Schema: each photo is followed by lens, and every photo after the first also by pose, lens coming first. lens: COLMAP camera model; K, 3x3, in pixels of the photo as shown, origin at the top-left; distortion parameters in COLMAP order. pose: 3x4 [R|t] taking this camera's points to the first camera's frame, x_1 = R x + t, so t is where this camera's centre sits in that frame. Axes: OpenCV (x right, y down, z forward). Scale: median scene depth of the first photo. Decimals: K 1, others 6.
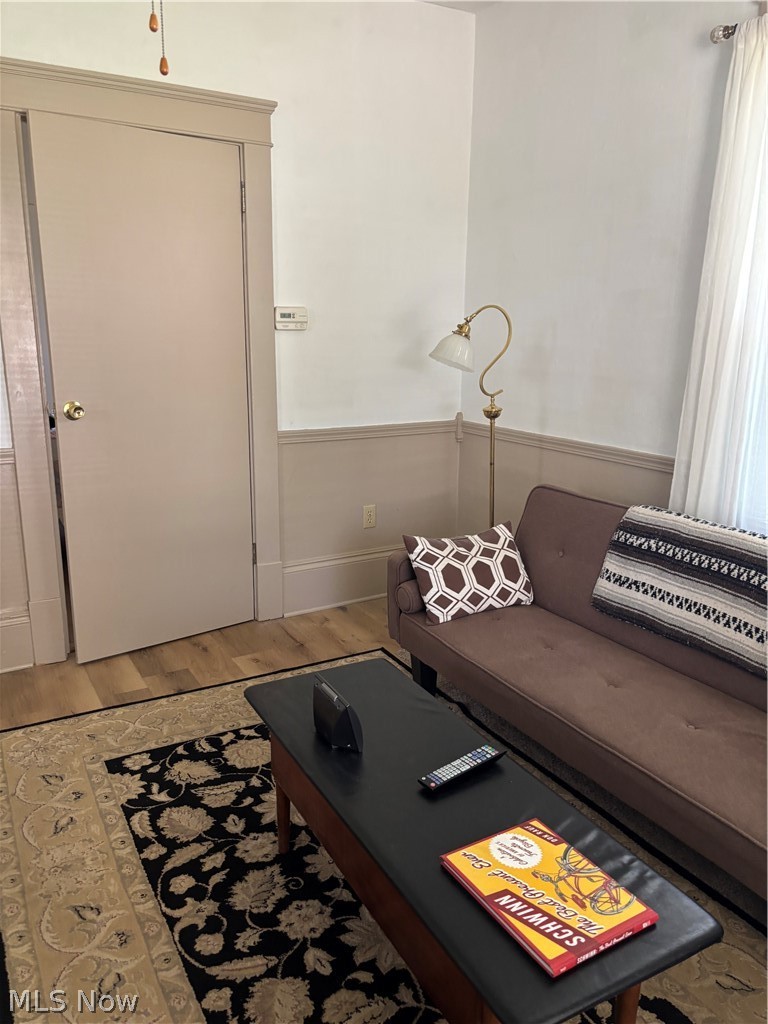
lens RADIAL K [[776.4, 0, 382.5], [0, 776.4, 516.8], [0, 0, 1]] dist [0.058347, -0.064841]
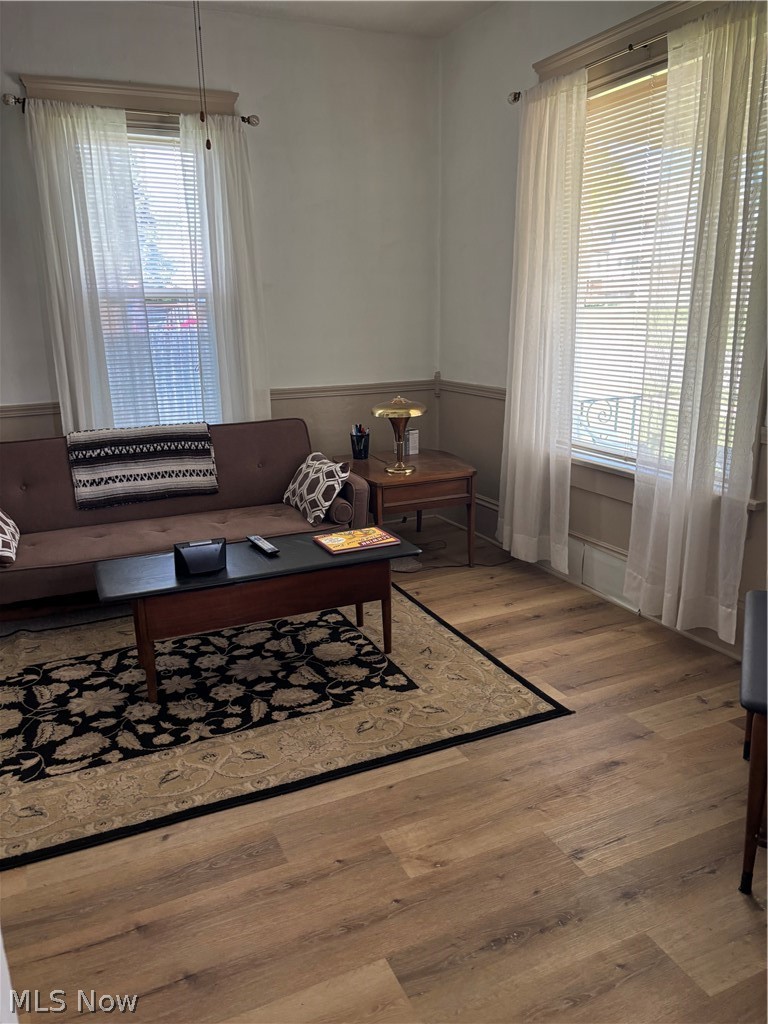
lens RADIAL K [[776.4, 0, 383.1], [0, 776.4, 511.6], [0, 0, 1]] dist [0.058347, -0.064841]
pose [[0.088575, -0.266444, 0.959772, -1.260669], [0.258975, 0.936582, 0.236106, -0.084908], [-0.961814, 0.227644, 0.151960, 0.347821]]
